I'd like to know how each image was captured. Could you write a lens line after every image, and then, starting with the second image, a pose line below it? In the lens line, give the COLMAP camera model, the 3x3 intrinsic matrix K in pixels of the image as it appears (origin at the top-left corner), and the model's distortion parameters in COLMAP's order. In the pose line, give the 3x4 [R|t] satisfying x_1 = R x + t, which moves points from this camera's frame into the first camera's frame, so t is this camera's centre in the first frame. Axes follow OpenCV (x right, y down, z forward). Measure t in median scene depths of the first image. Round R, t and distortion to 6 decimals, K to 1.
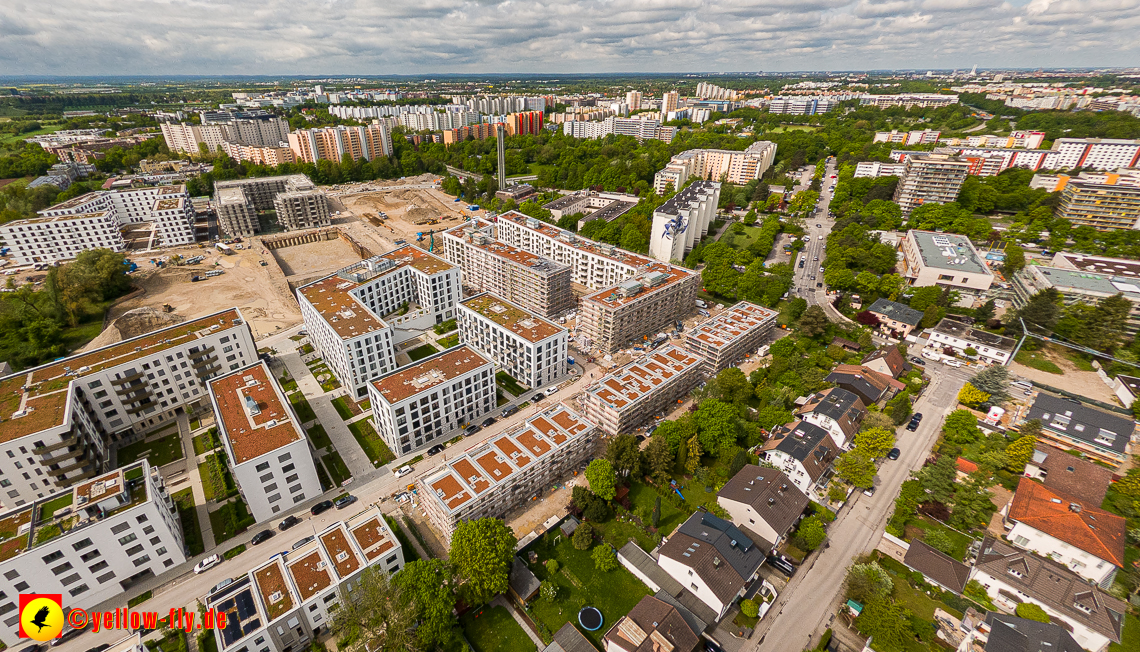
lens RADIAL K [[459.8, 0, 522.2], [0, 459.8, 328.4], [0, 0, 1]] dist [-0.000552, -0.000292]
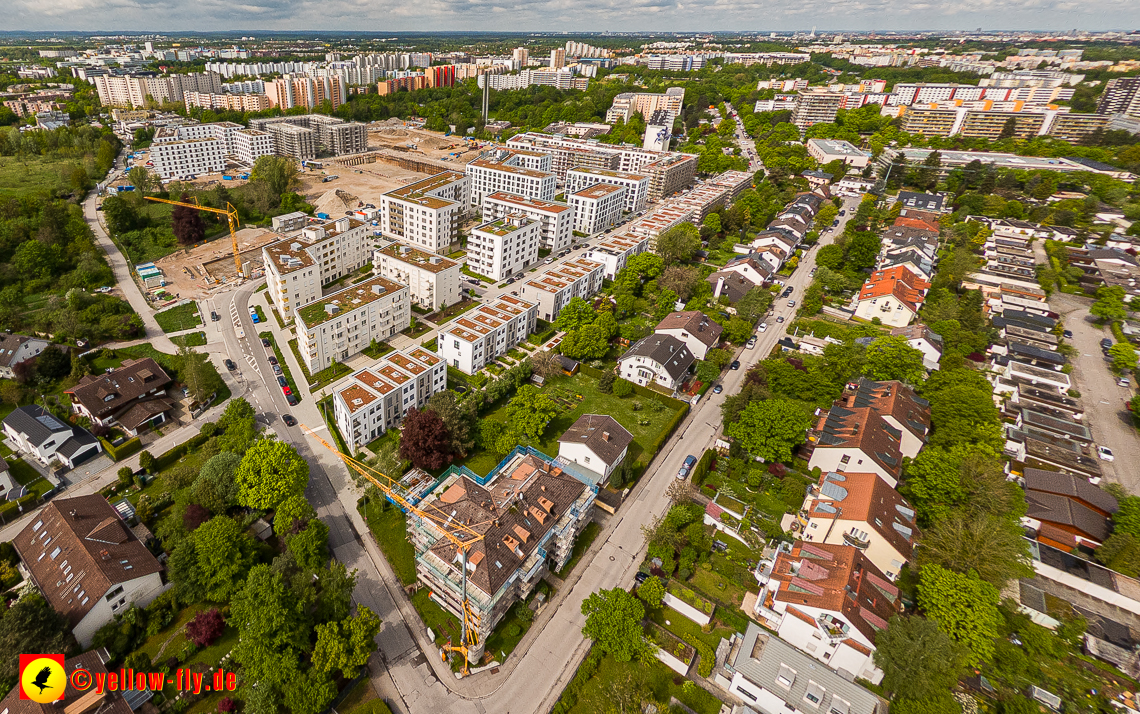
lens RADIAL K [[535.0, 0, 420.0], [0, 535.0, 314.8], [0, 0, 1]] dist [-0.001440, -0.000864]
pose [[0.991004, -0.056950, 0.121111, -0.470929], [0.059348, 0.998105, -0.016282, 0.229689], [-0.119954, 0.023323, 0.992505, -0.390080]]
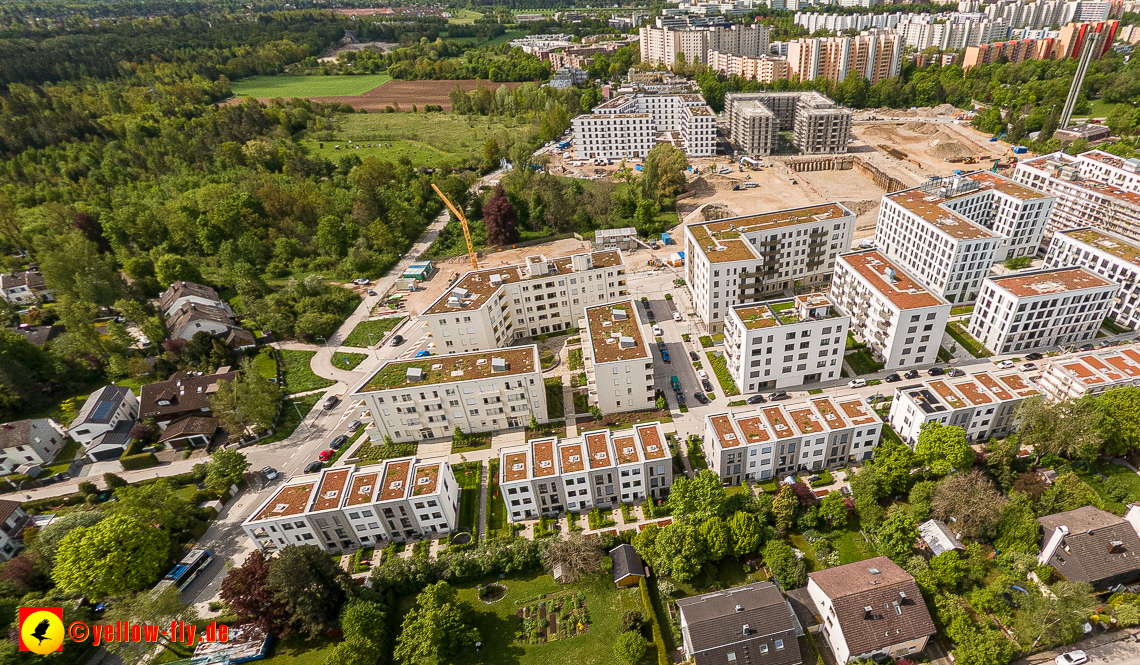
lens RADIAL K [[567.6, 0, 702.7], [0, 567.6, 456.8], [0, 0, 1]] dist [0.002916, -0.000375]
pose [[0.907394, 0.268514, -0.323322, -0.155454], [-0.197432, 0.951464, 0.236087, 0.128111], [0.371022, -0.150390, 0.916365, -0.194546]]
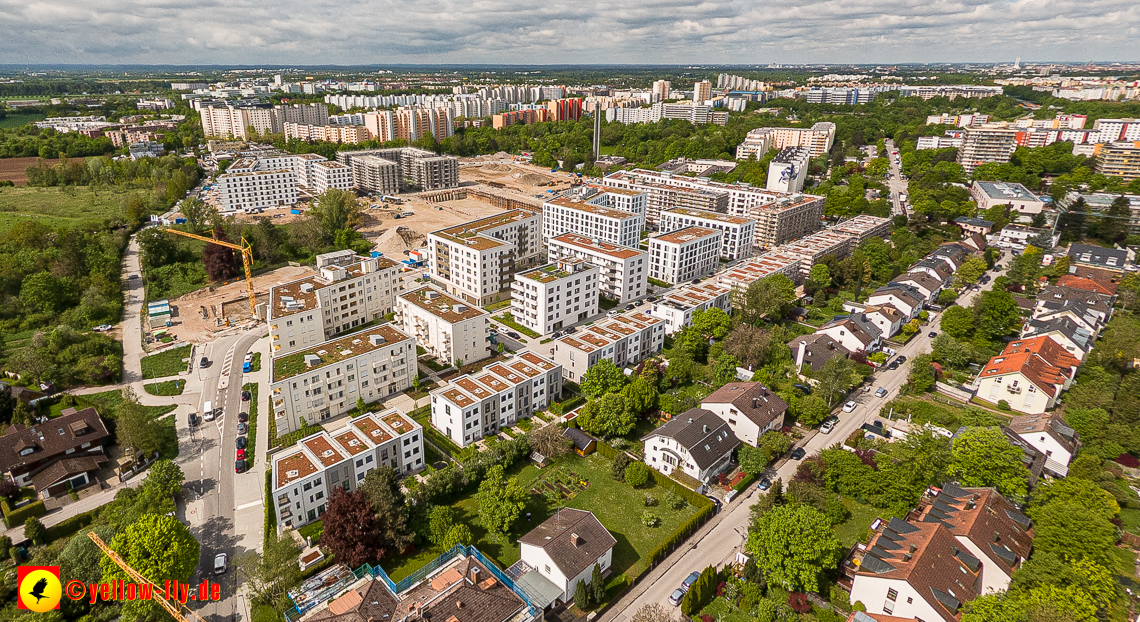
lens RADIAL K [[602.4, 0, 505.7], [0, 602.4, 290.9], [0, 0, 1]] dist [-0.003015, -0.000333]
pose [[0.999371, -0.009285, 0.034234, -0.352649], [0.014212, 0.989093, -0.146605, 0.229316], [-0.032500, 0.146999, 0.988603, -0.379205]]
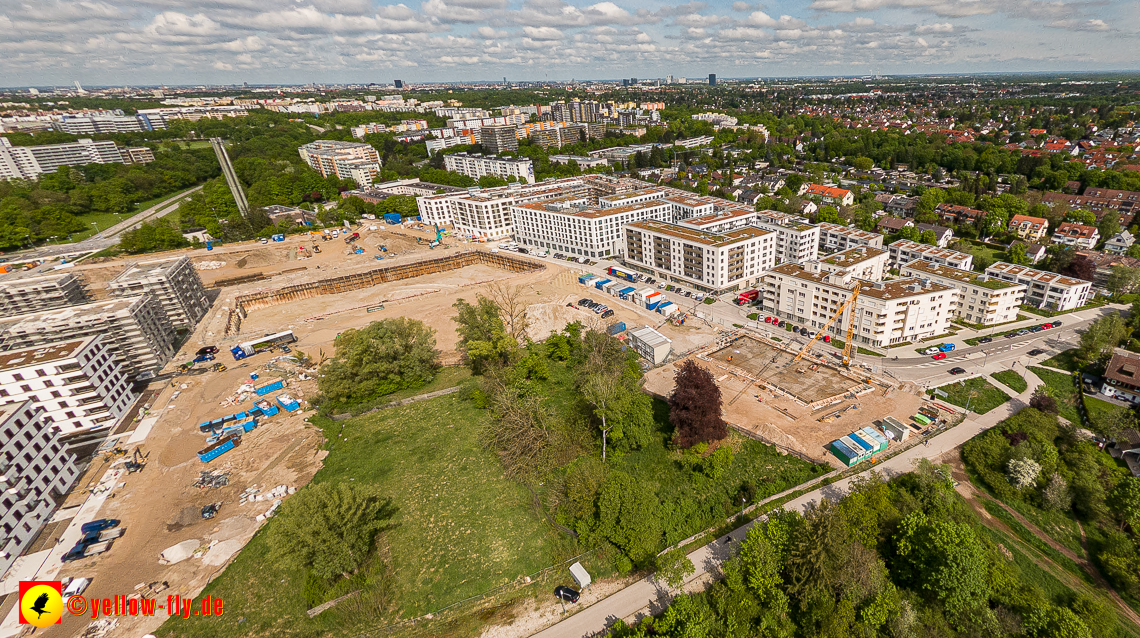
lens RADIAL K [[484.1, 0, 684.7], [0, 484.1, 320.5], [0, 0, 1]] dist [0.000691, -0.000146]
pose [[-0.014606, -0.436779, 0.899450, -1.021863], [0.492379, 0.779779, 0.386661, -0.145002], [-0.870258, 0.448518, 0.203671, 0.321280]]
